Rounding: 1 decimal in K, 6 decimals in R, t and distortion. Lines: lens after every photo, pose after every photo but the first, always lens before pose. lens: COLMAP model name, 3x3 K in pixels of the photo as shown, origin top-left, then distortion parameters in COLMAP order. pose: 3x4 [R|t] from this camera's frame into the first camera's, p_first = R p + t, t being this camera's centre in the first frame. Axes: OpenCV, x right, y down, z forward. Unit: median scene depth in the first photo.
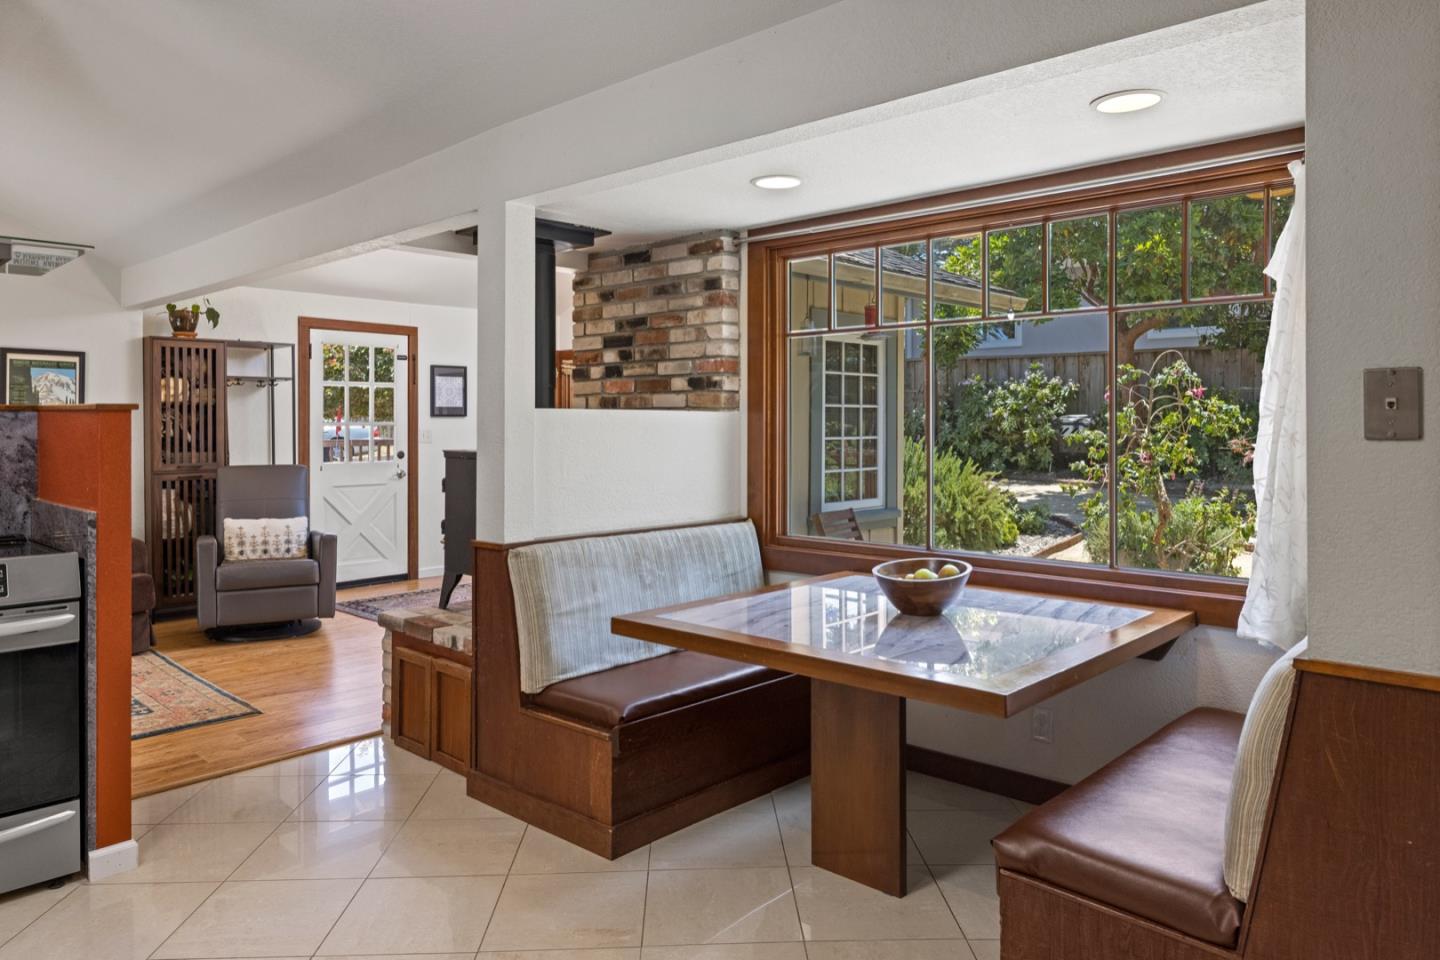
lens RADIAL K [[977.2, 0, 708.3], [0, 977.2, 426.2], [0, 0, 1]] dist [-0.000801, -0.002145]
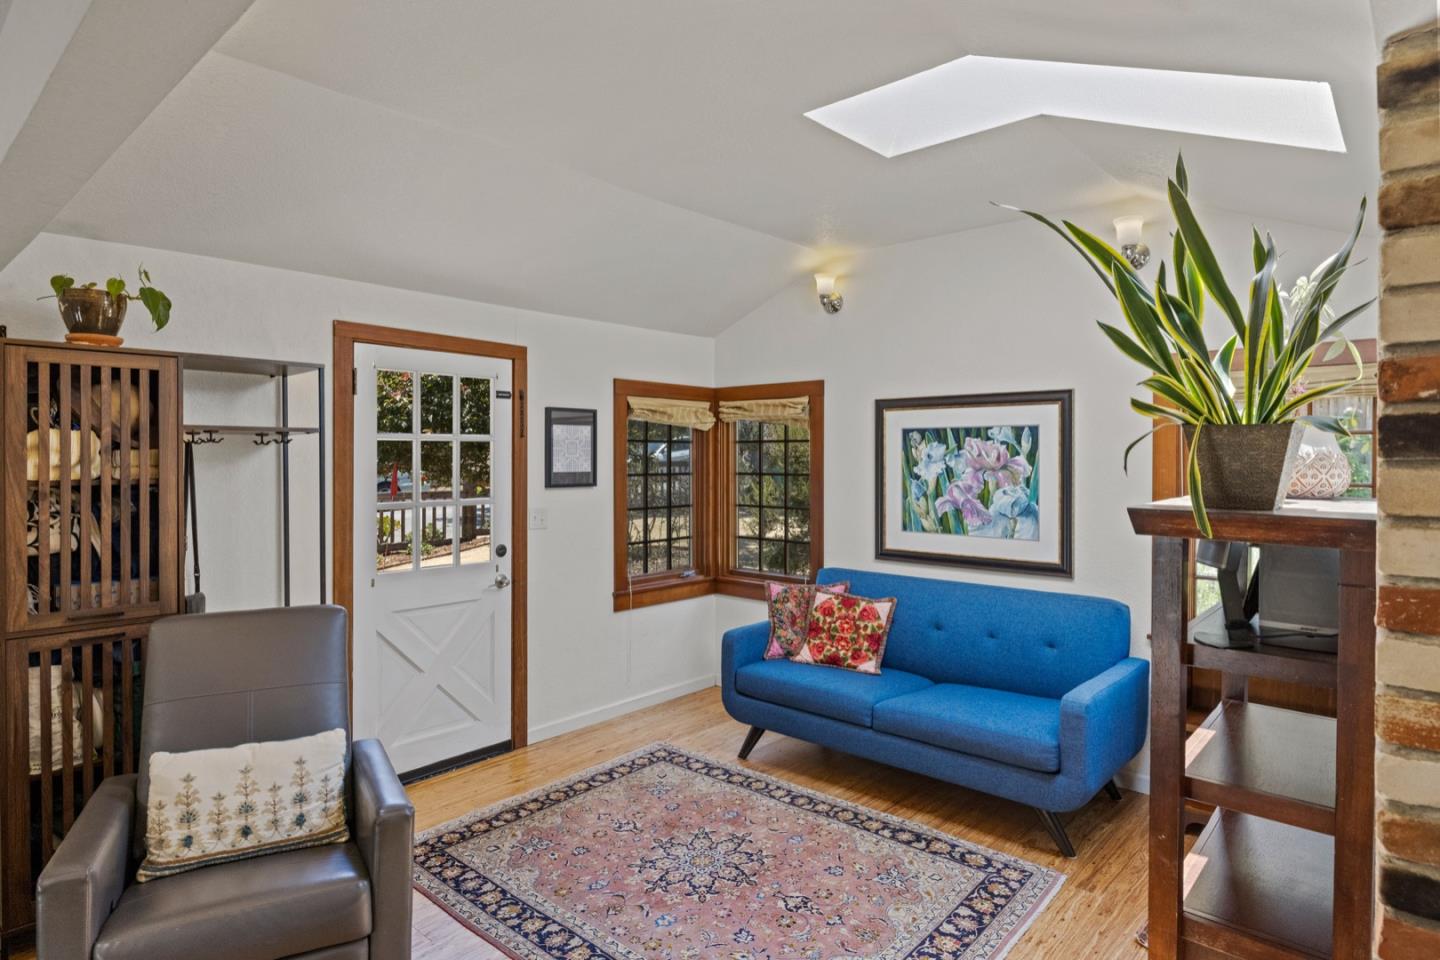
lens RADIAL K [[805.4, 0, 718.8], [0, 805.4, 461.7], [0, 0, 1]] dist [-0.011676, 0.006236]
pose [[0.999359, 0.004052, 0.035566, -0.367676], [-0.004079, 0.999991, 0.000677, -0.053538], [-0.035563, -0.000822, 0.999367, 0.911874]]
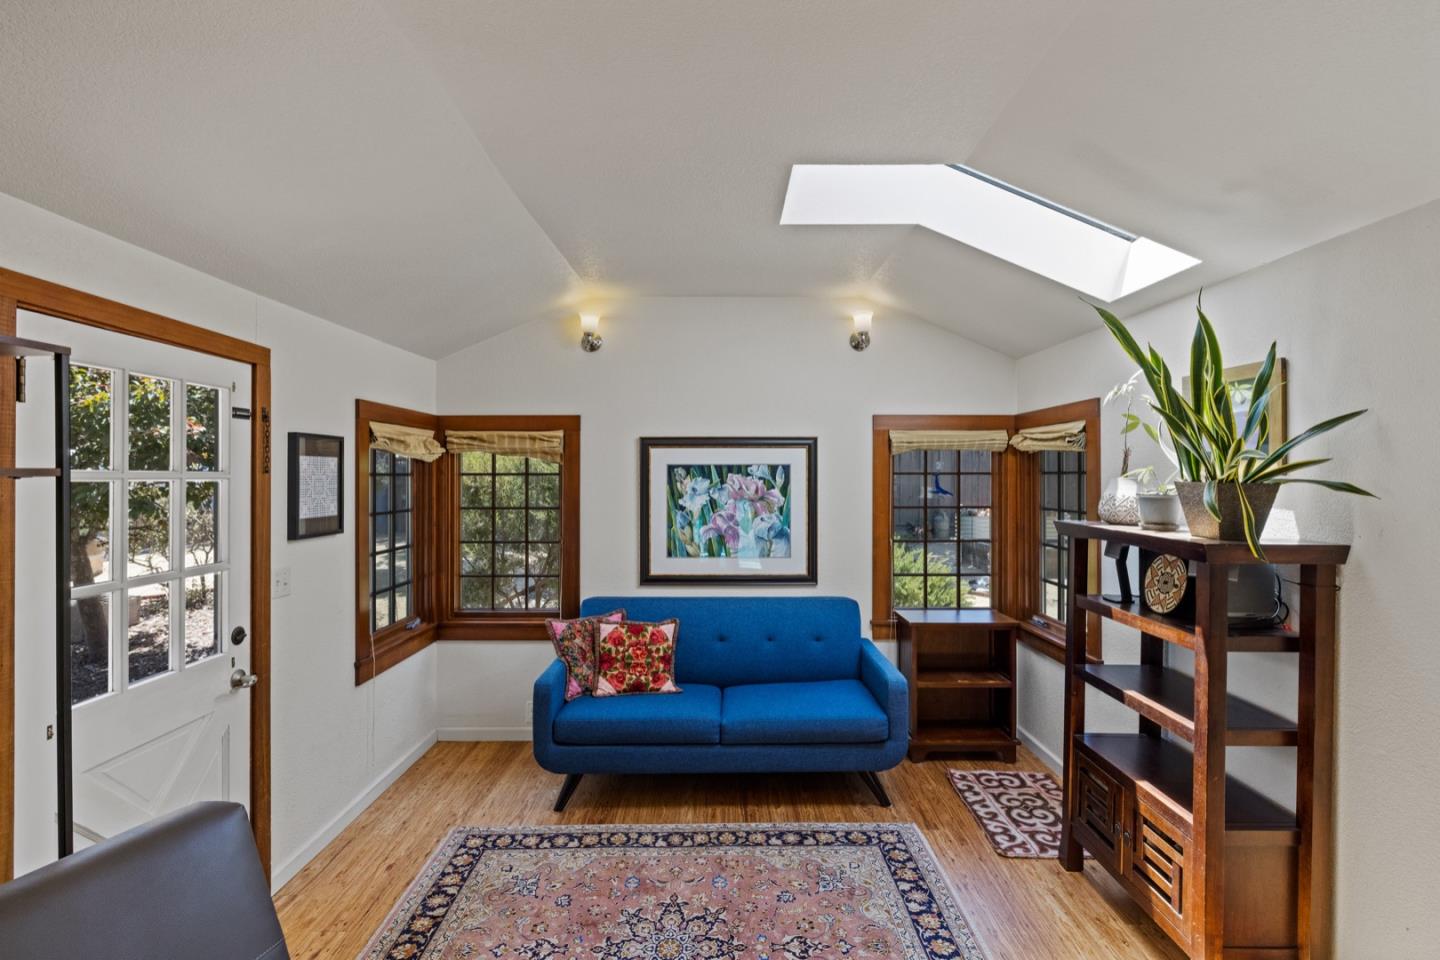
lens RADIAL K [[659.0, 0, 728.8], [0, 659.0, 467.8], [0, 0, 1]] dist [0.000256, -0.003747]
pose [[0.717207, 0.010021, 0.696788, -0.686696], [0.002290, 0.999857, -0.016736, -0.075738], [-0.696856, 0.013599, 0.717082, 1.200495]]
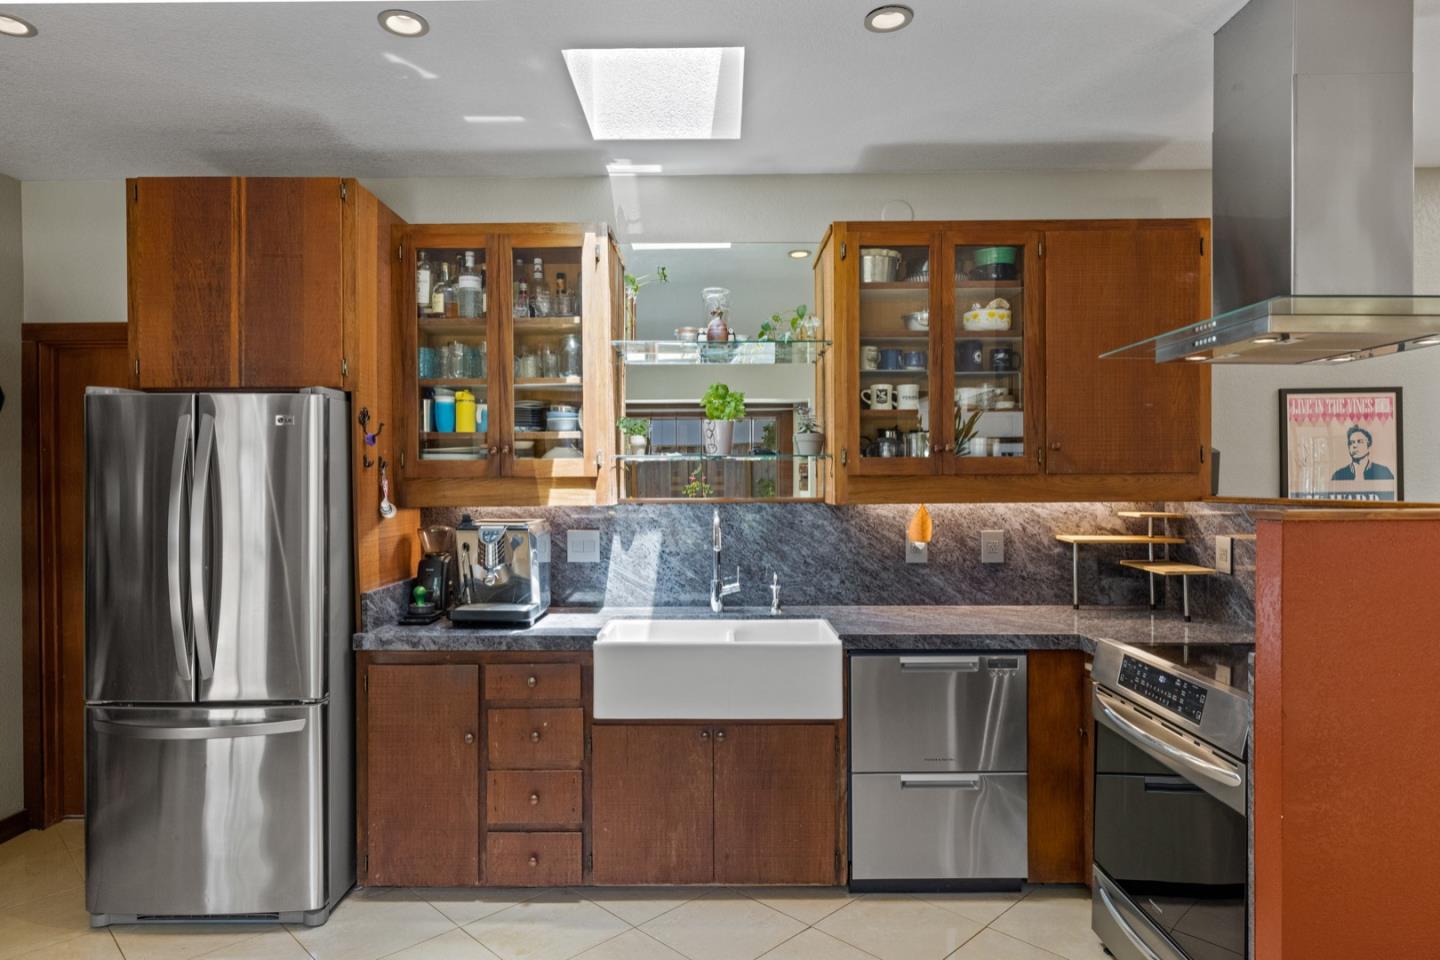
lens RADIAL K [[842.6, 0, 723.4], [0, 842.6, 479.8], [0, 0, 1]] dist [-0.000251, 0.002296]
pose [[-0.723976, 0.005200, -0.689805, 0.077850], [0.001182, 0.999979, 0.006298, -0.034573], [0.689824, 0.003744, -0.723967, 0.794685]]
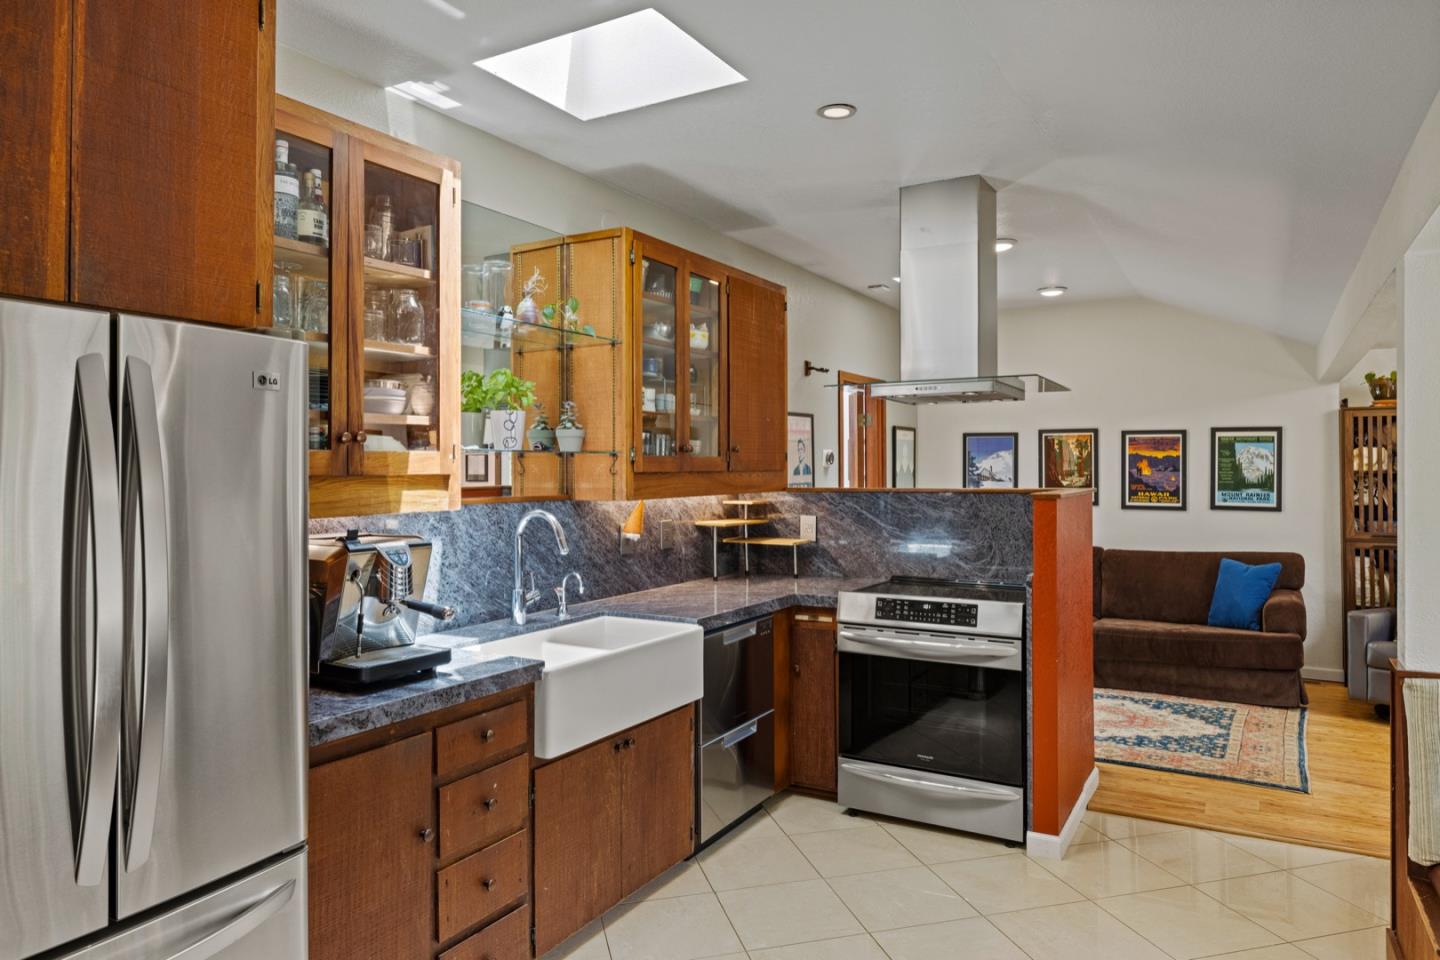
lens RADIAL K [[899.4, 0, 719.2], [0, 899.4, 457.4], [0, 0, 1]] dist [-0.001285, -0.004395]
pose [[0.224336, -0.011548, -0.974443, 0.314223], [-0.003420, 0.999914, -0.012637, -0.037502], [0.974506, 0.006167, 0.224277, 0.208269]]
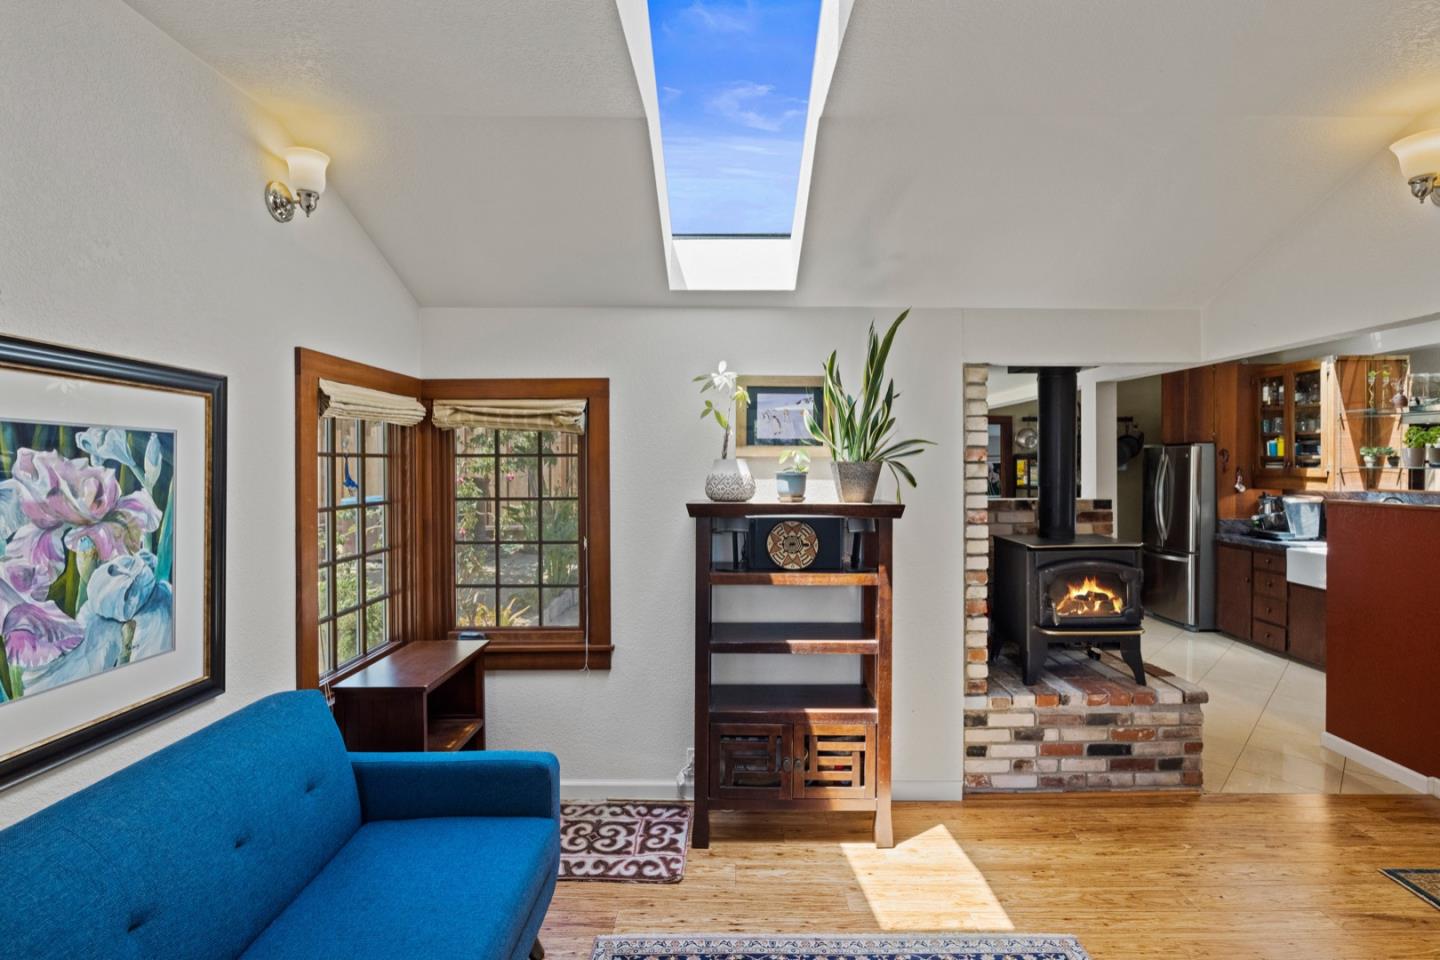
lens RADIAL K [[659.0, 0, 730.2], [0, 659.0, 468.9], [0, 0, 1]] dist [0.000256, -0.003747]
pose [[-0.687317, -0.003465, 0.726350, -0.491202], [0.009024, 0.999871, 0.013308, -0.075243], [-0.726302, 0.015702, -0.687197, 1.839995]]
